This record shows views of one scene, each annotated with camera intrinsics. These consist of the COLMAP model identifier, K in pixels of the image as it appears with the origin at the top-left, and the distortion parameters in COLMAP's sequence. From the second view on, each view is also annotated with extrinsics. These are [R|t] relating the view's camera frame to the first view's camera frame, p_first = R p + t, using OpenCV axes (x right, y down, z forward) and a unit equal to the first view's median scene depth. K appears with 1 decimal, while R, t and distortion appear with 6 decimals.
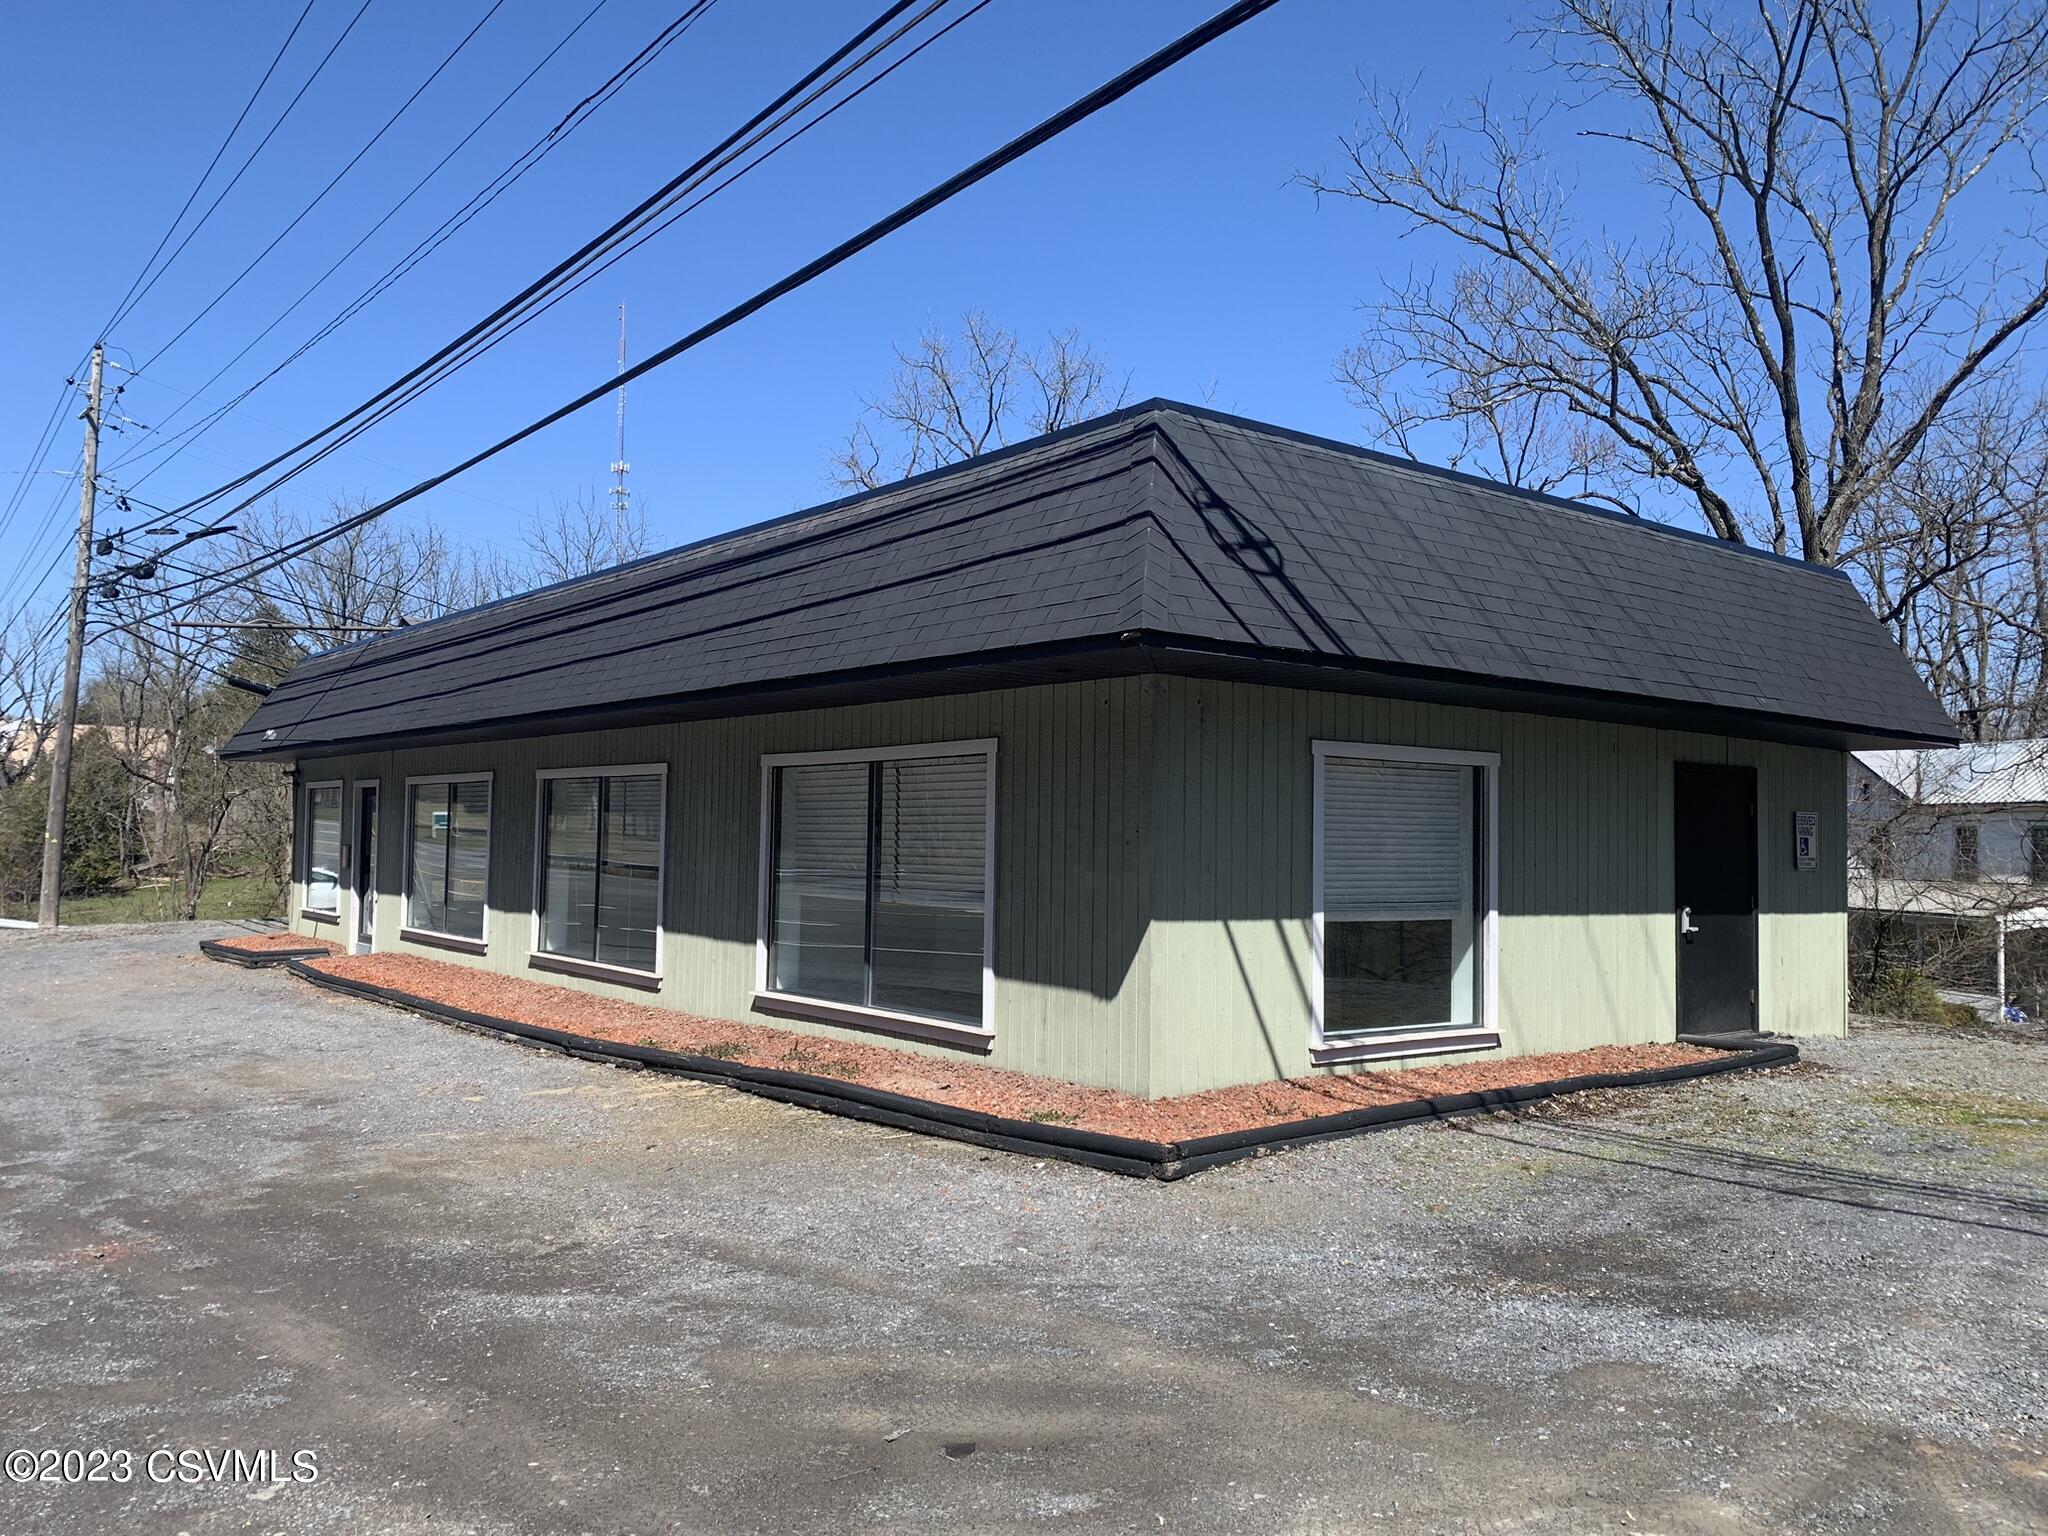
lens RADIAL K [[1559.2, 0, 971.6], [0, 1559.2, 768.1], [0, 0, 1]] dist [0.023542, -0.010046]
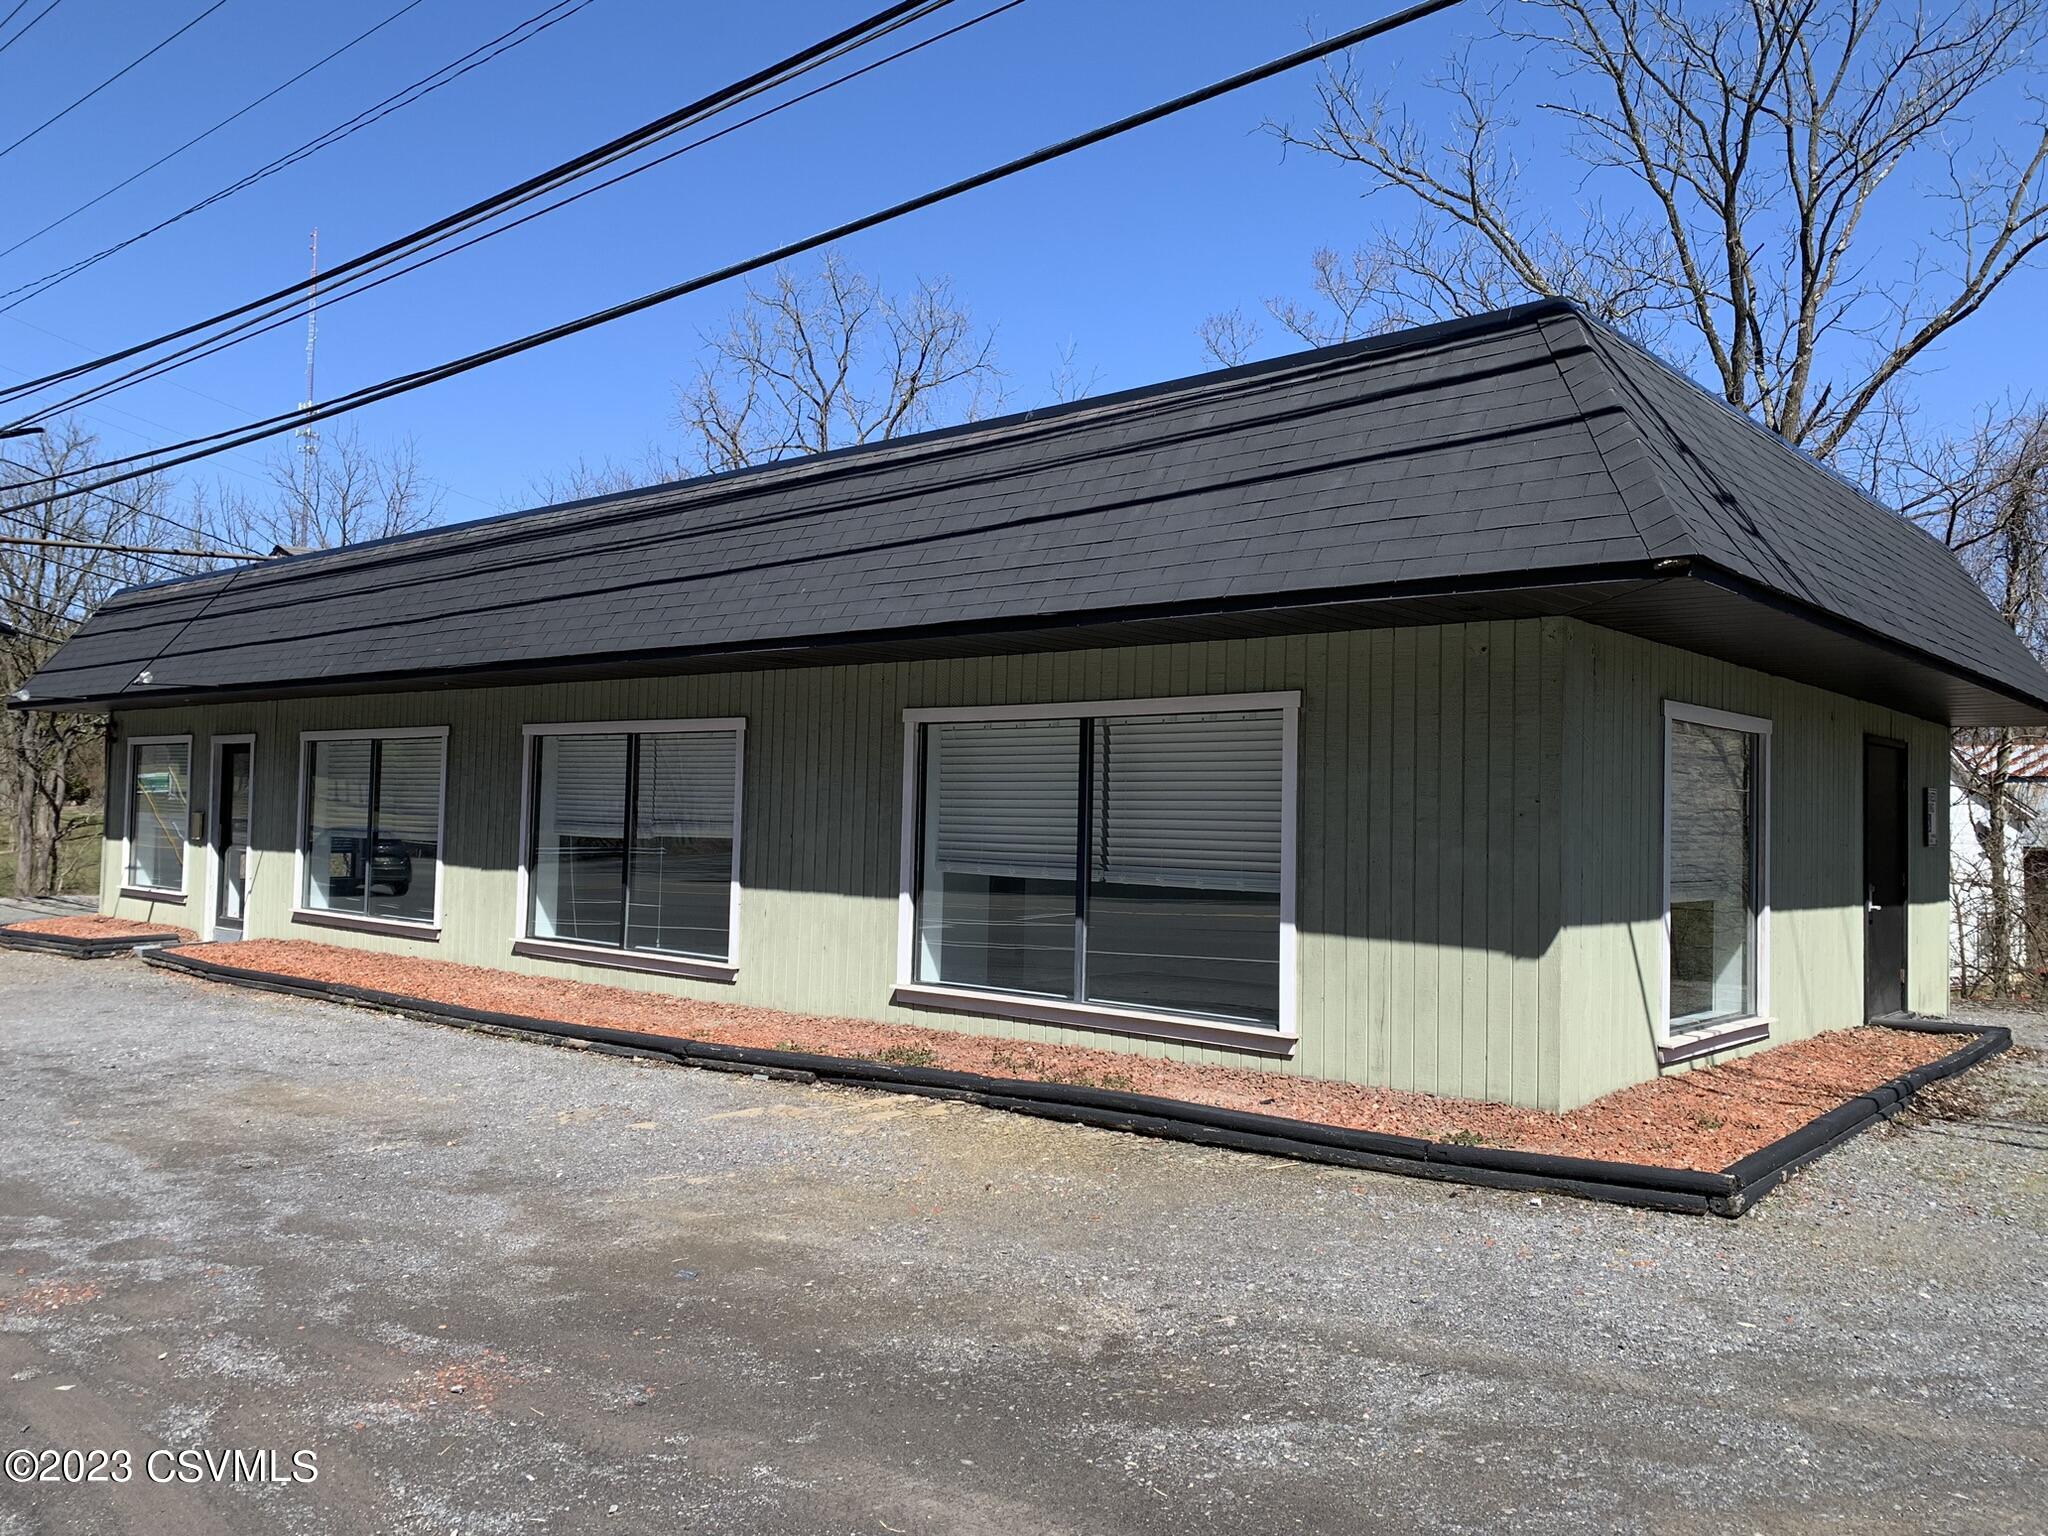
lens RADIAL K [[1559.2, 0, 971.6], [0, 1559.2, 768.1], [0, 0, 1]] dist [0.023542, -0.010046]
pose [[0.981179, 0.013298, 0.192640, -0.328276], [-0.016462, 0.999754, 0.014833, 0.013381], [-0.192396, -0.017725, 0.981157, 0.192646]]
